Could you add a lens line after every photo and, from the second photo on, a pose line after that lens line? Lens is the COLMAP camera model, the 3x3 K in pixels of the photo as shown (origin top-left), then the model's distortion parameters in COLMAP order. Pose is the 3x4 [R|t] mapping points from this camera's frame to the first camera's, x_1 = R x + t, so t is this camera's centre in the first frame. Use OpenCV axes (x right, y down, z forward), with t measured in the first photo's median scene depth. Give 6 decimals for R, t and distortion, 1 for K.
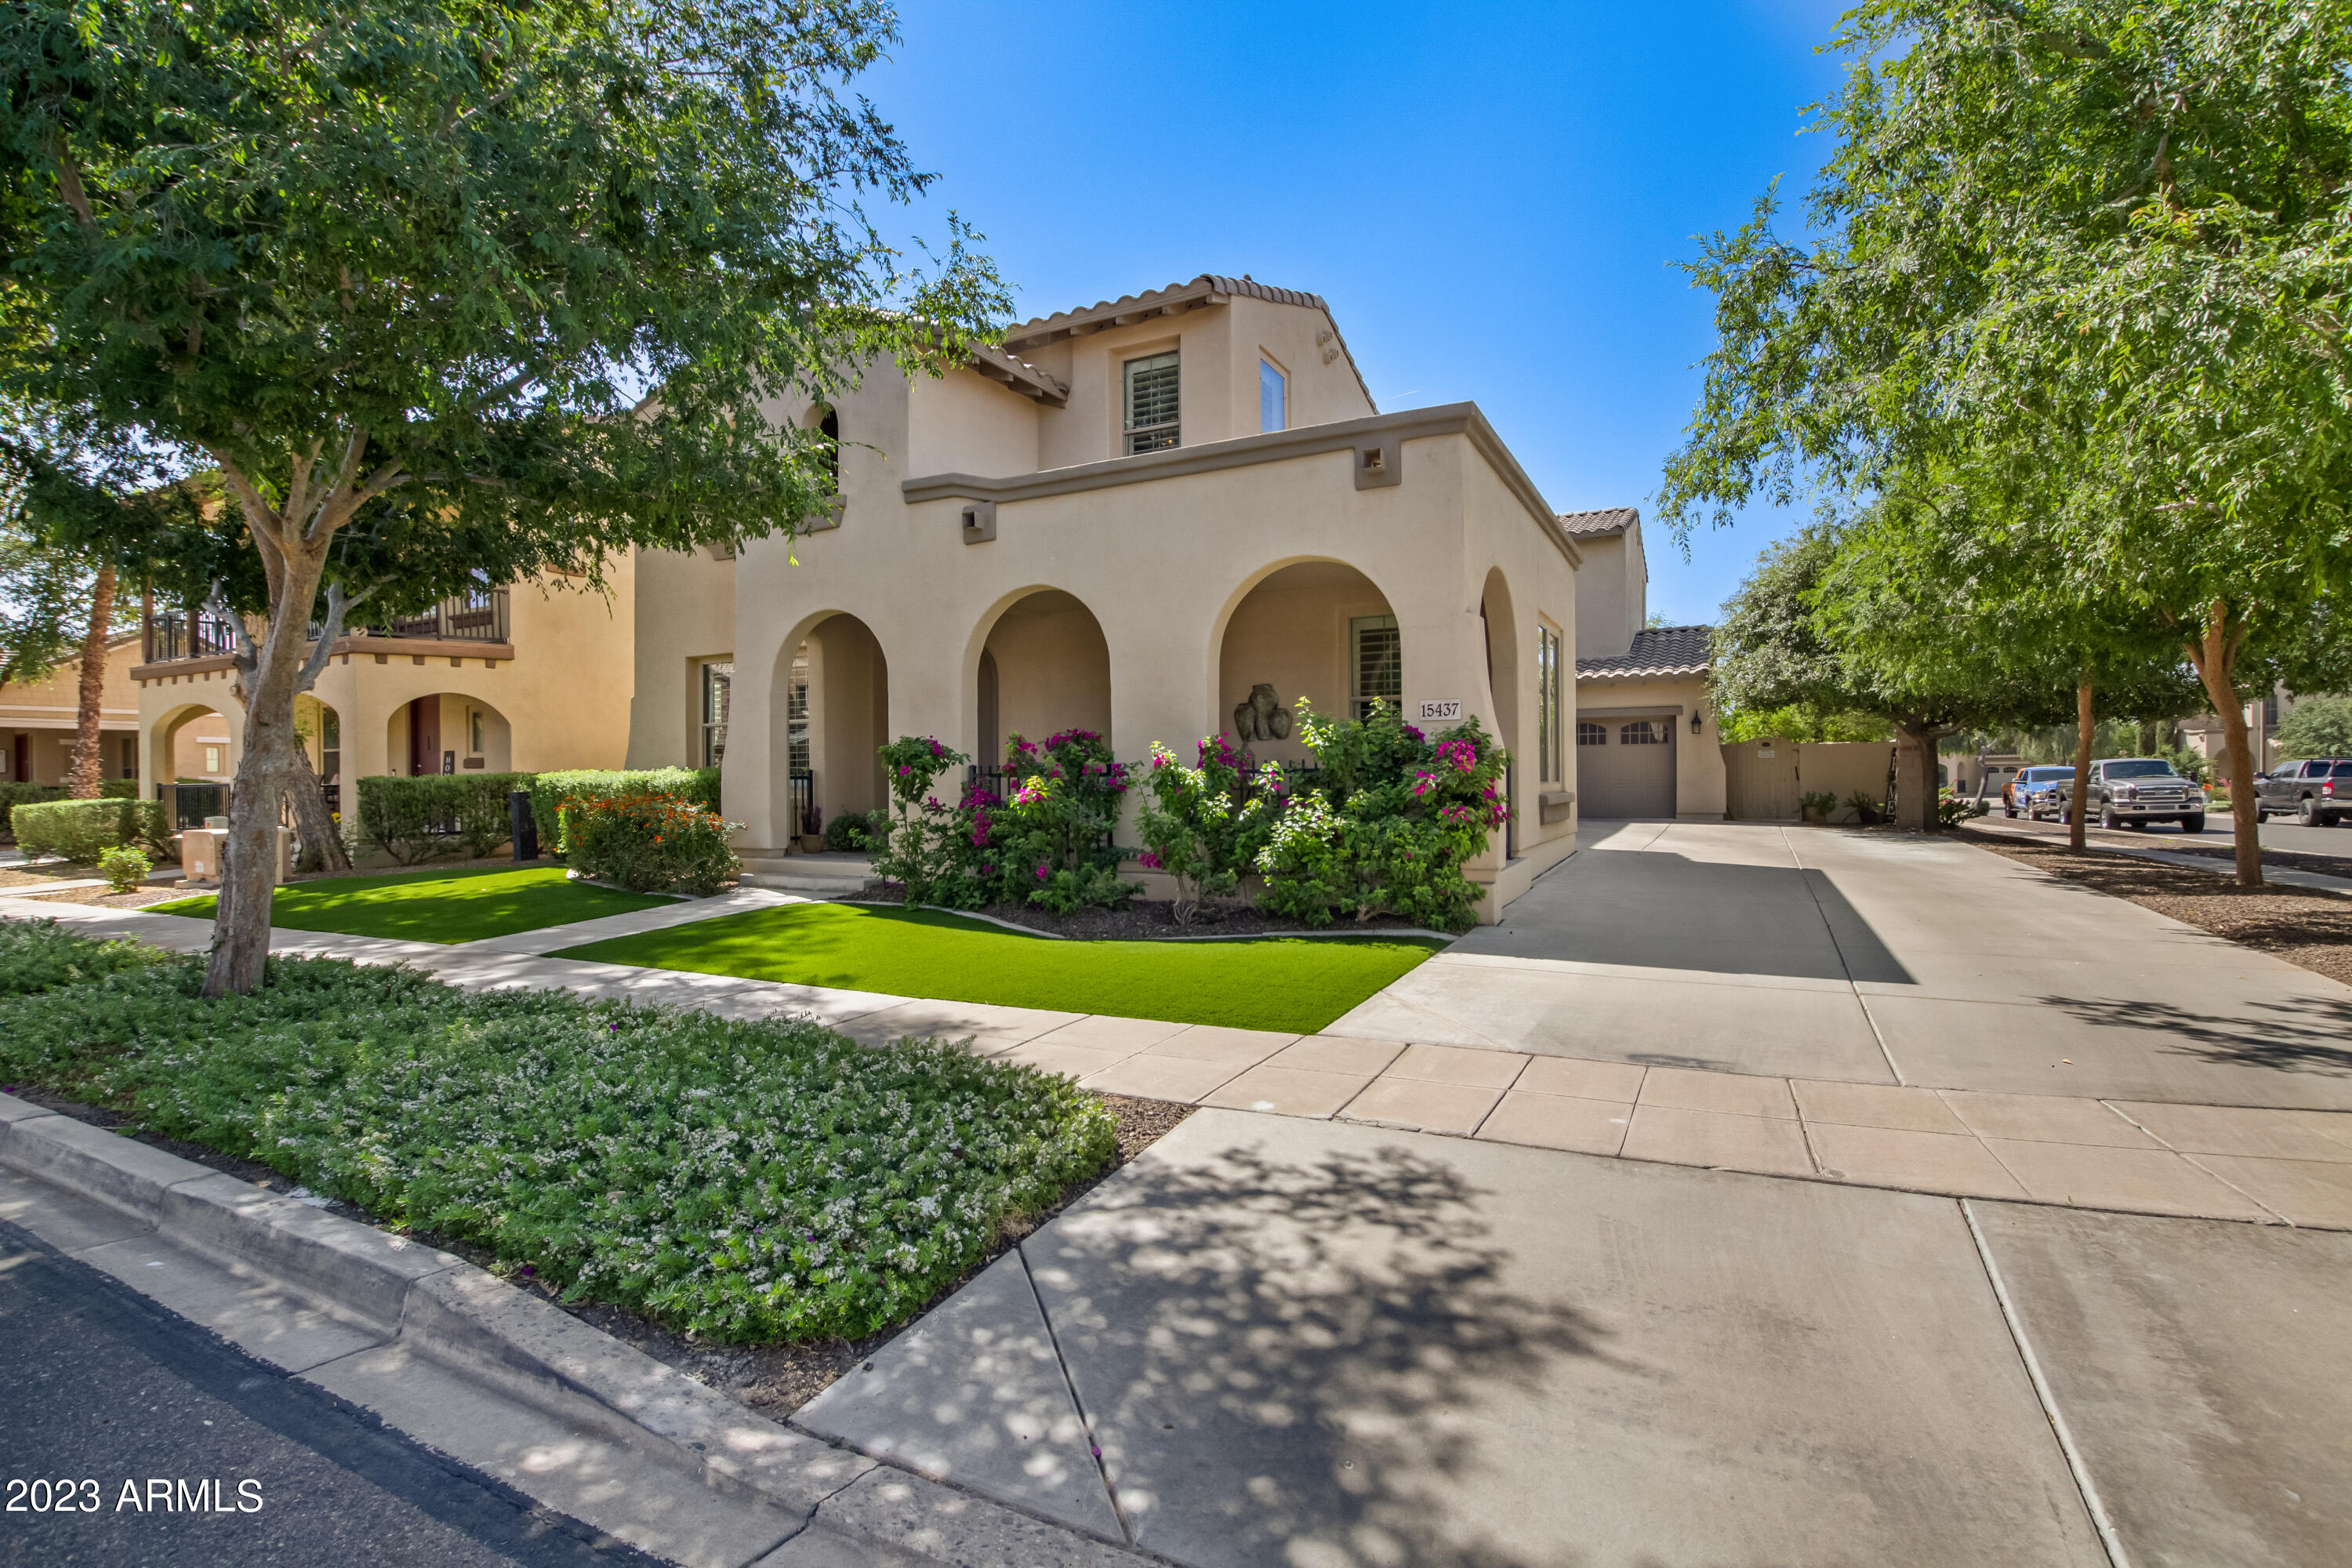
lens RADIAL K [[1073.3, 0, 1173.8], [0, 1073.3, 780.3], [0, 0, 1]] dist [-0.018075, -0.000683]
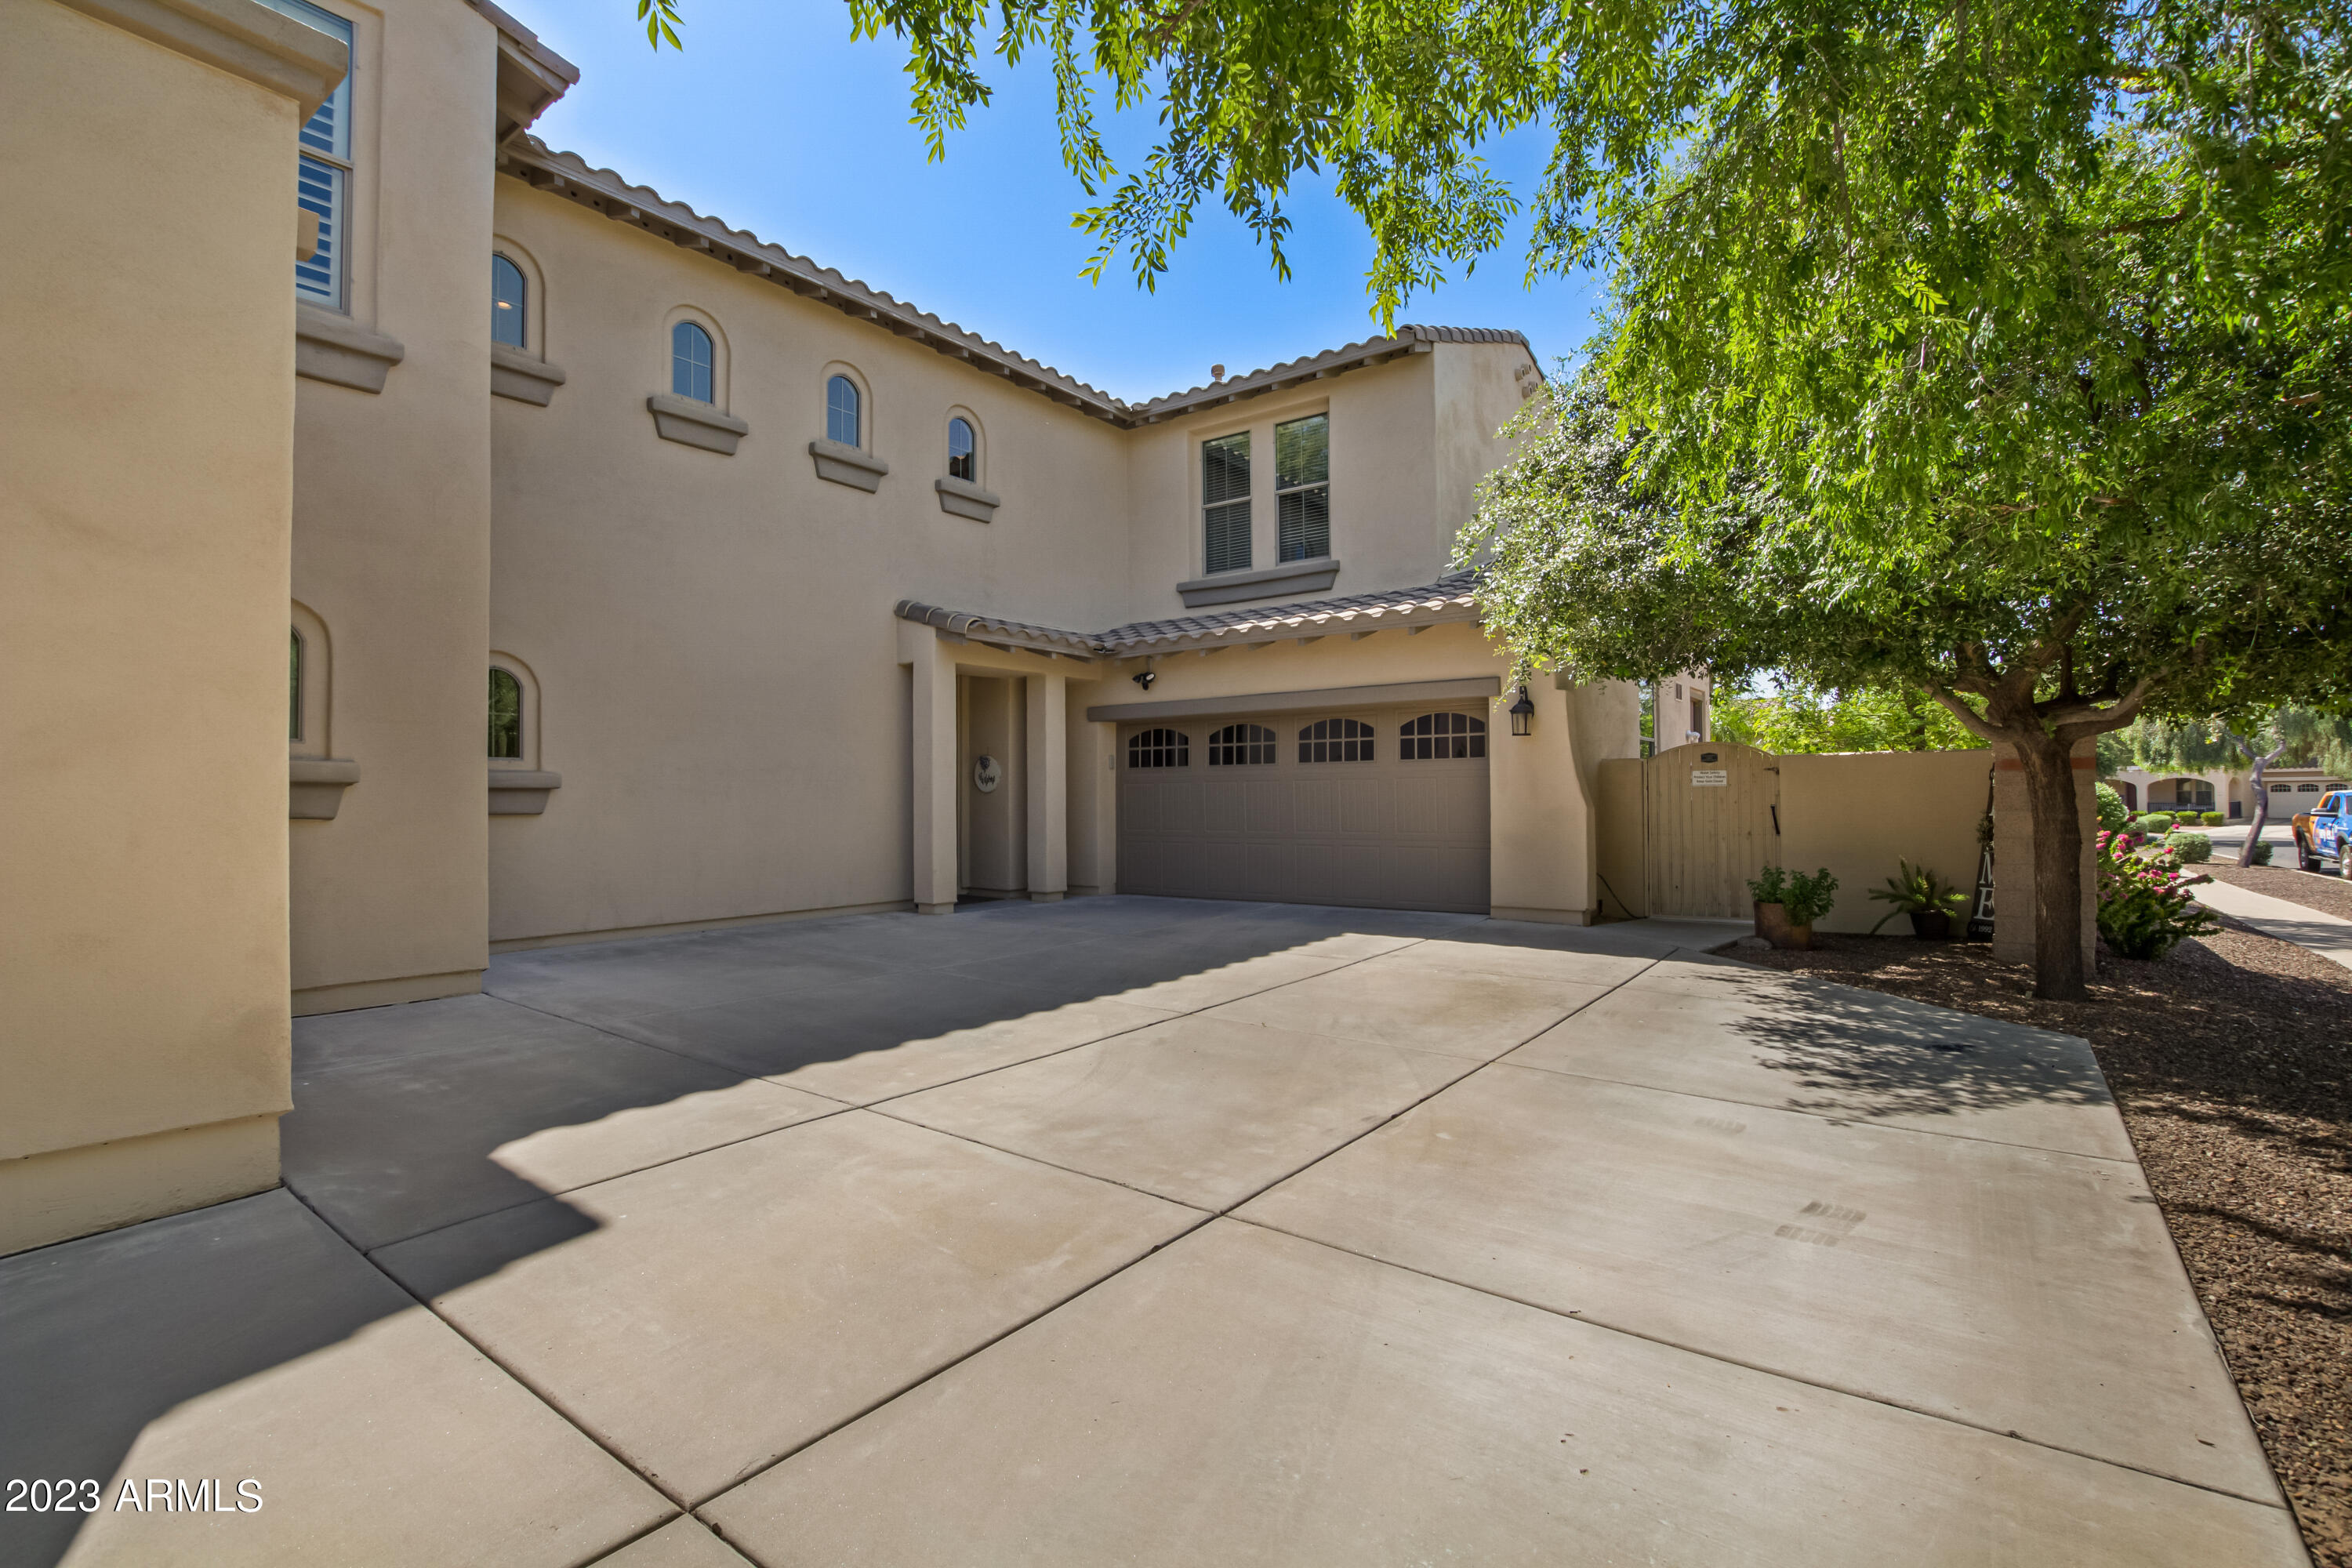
lens RADIAL K [[1073.3, 0, 1179.8], [0, 1073.3, 785.1], [0, 0, 1]] dist [-0.018075, -0.000683]
pose [[0.988255, -0.004684, -0.152743, 0.394378], [0.002917, 0.999926, -0.011794, -0.016473], [0.152787, 0.011210, 0.988196, 0.499783]]
